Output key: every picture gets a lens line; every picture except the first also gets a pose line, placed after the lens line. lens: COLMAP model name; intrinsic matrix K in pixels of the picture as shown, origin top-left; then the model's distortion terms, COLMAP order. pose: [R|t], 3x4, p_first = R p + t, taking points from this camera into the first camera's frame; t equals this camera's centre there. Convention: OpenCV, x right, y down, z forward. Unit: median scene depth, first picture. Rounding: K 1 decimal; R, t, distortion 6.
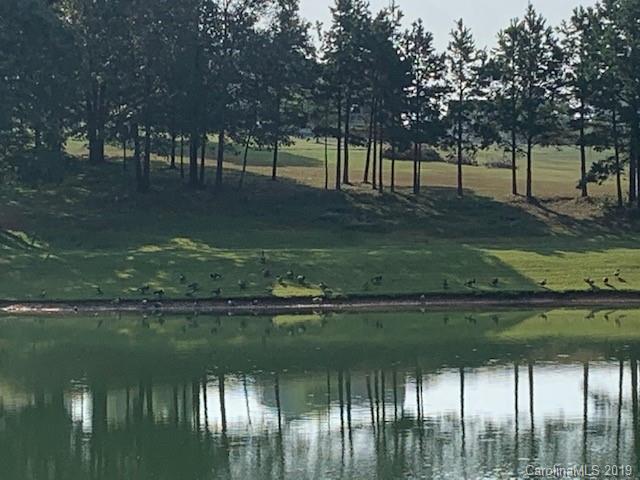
lens RADIAL K [[2423.9, 0, 320.0], [0, 2423.9, 240.0], [0, 0, 1]] dist [0.106216, -0.432921]
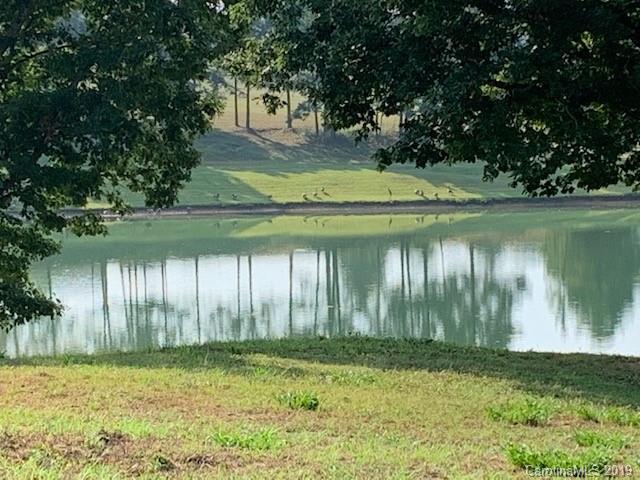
lens RADIAL K [[2423.9, 0, 320.0], [0, 2423.9, 240.0], [0, 0, 1]] dist [0.106216, -0.432921]
pose [[0.986803, -0.010864, 0.161560, -0.090194], [0.002889, 0.998769, 0.049515, -0.022787], [-0.161899, -0.048395, 0.985620, -0.307732]]
